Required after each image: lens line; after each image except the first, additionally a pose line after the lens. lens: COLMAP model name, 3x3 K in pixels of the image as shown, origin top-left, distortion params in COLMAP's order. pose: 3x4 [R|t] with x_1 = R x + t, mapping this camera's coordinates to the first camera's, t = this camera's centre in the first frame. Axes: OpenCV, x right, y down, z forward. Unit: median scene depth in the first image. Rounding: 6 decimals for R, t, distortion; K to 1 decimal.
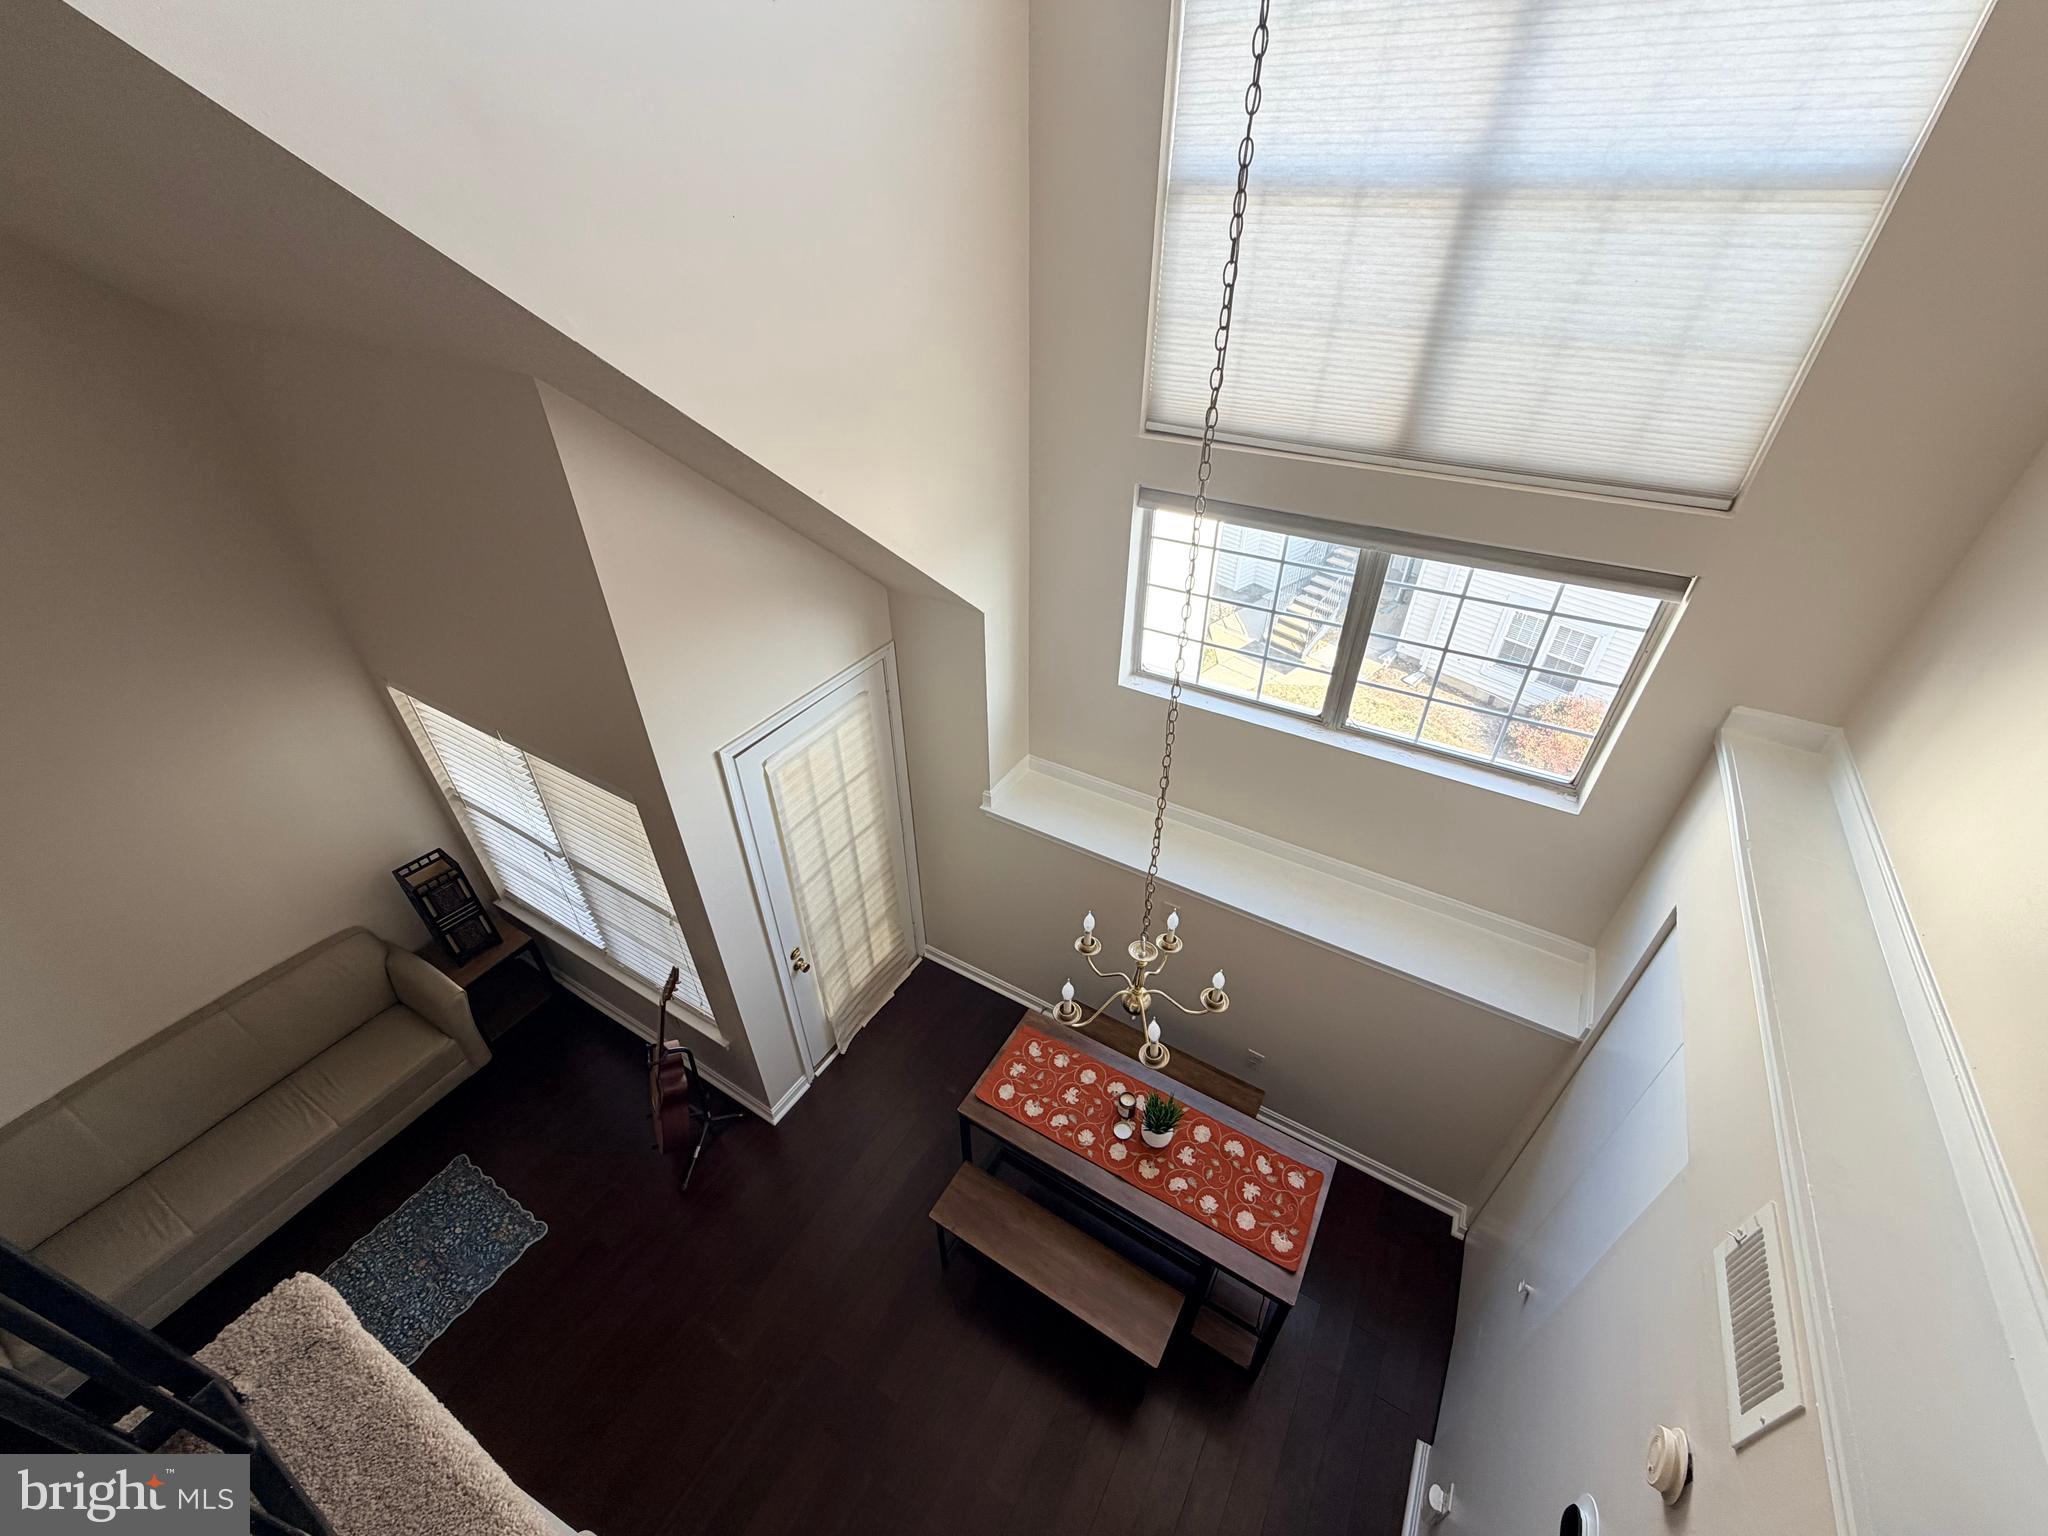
lens RADIAL K [[815.3, 0, 1017.8], [0, 815.3, 765.5], [0, 0, 1]] dist [-0.000168, 0.000045]
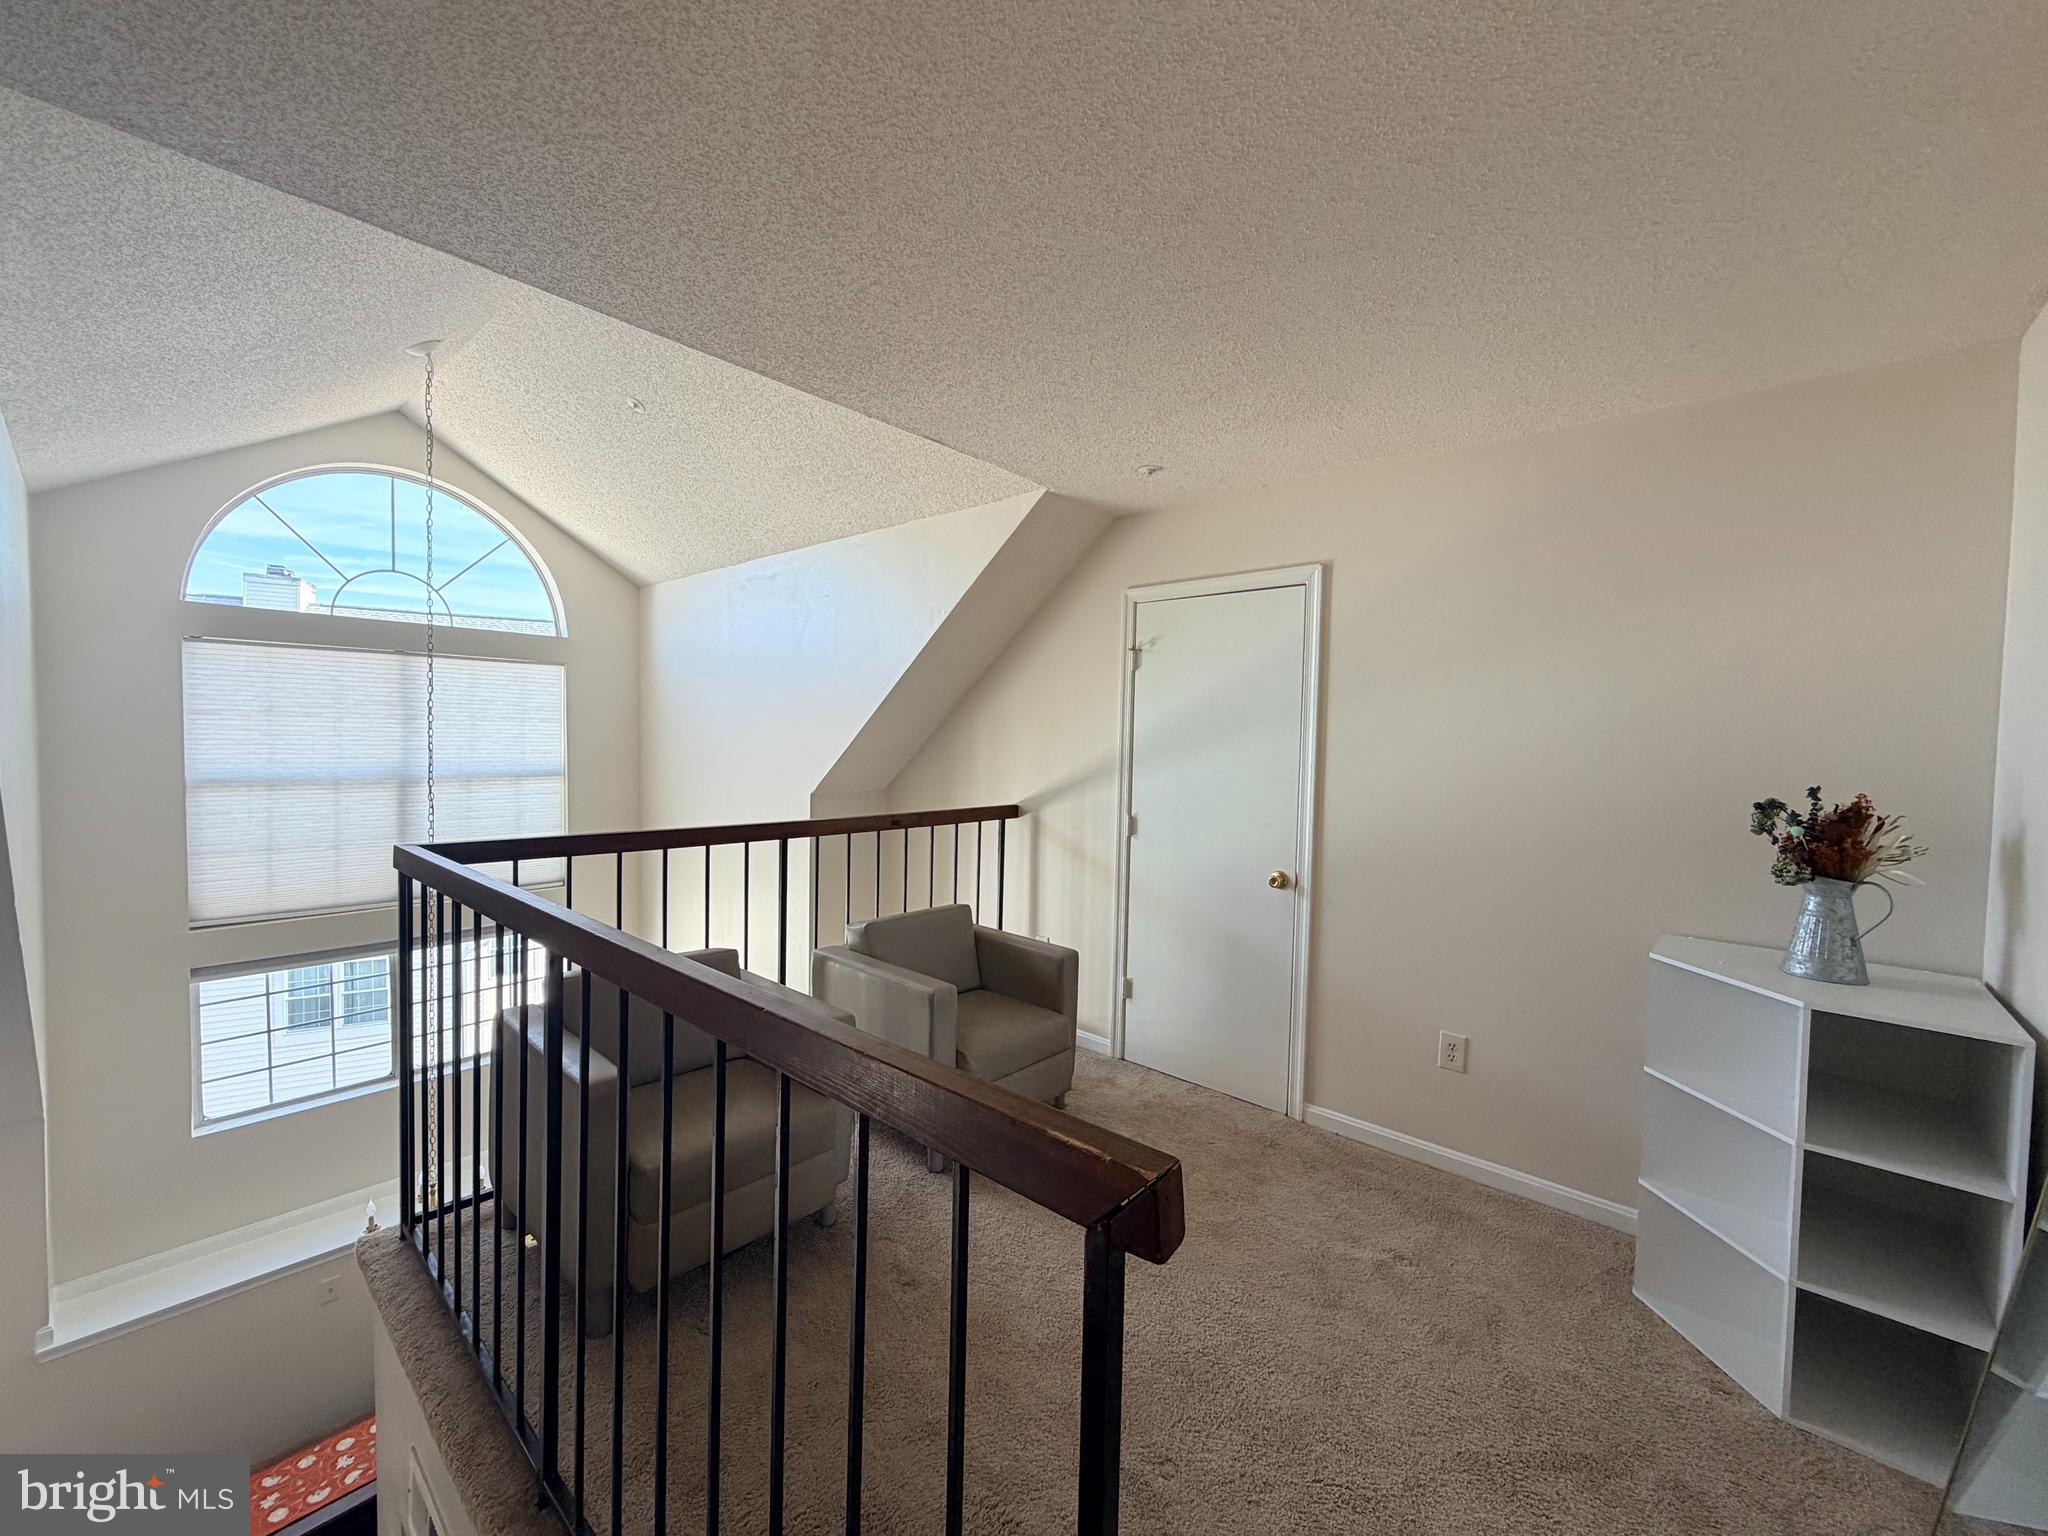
lens RADIAL K [[815.3, 0, 1017.8], [0, 815.3, 765.5], [0, 0, 1]] dist [-0.000168, 0.000045]
pose [[0.189522, -0.028806, 0.981454, -0.906654], [0.560949, 0.823562, -0.084149, 0.257668], [-0.805864, 0.566494, 0.172242, -0.513135]]
